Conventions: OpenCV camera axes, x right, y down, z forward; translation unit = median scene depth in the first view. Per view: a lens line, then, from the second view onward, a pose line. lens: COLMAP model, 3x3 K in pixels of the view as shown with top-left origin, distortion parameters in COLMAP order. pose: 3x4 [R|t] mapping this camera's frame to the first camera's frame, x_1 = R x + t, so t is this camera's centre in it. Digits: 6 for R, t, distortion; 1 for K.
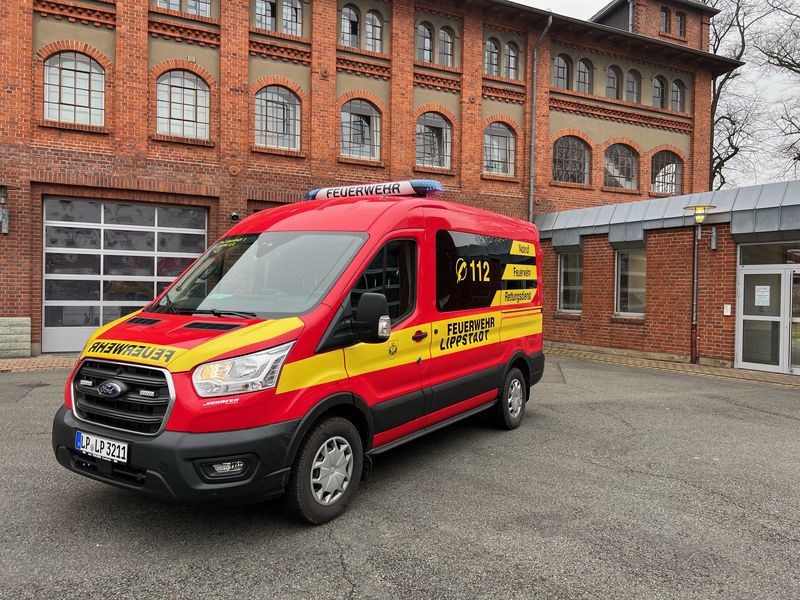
lens RADIAL K [[598.2, 0, 400.2], [0, 598.2, 295.2], [0, 0, 1]] dist [0.045564, -0.050130]
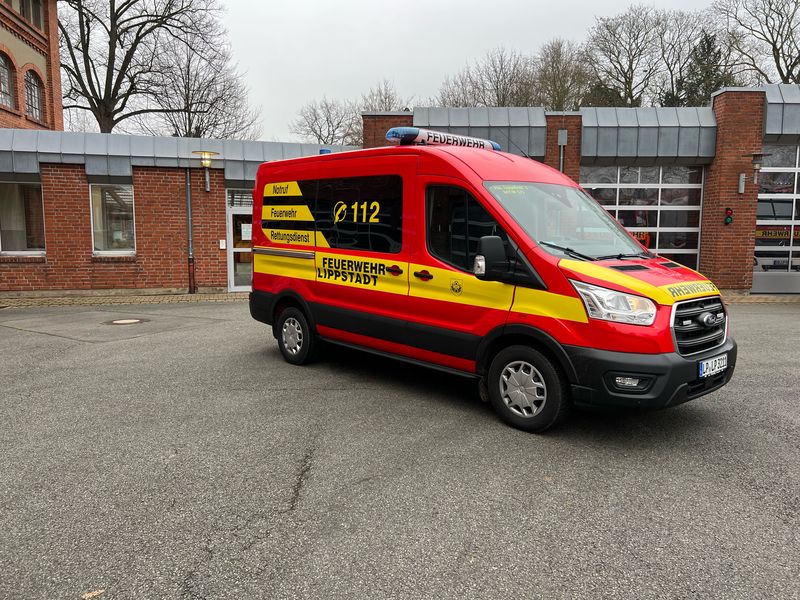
lens RADIAL K [[598.2, 0, 396.0], [0, 598.2, 298.5], [0, 0, 1]] dist [0.045564, -0.050130]
pose [[0.272864, -0.120023, 0.954536, -0.445040], [0.009225, 0.992468, 0.122155, -0.009349], [-0.962008, -0.024526, 0.271916, 0.314413]]
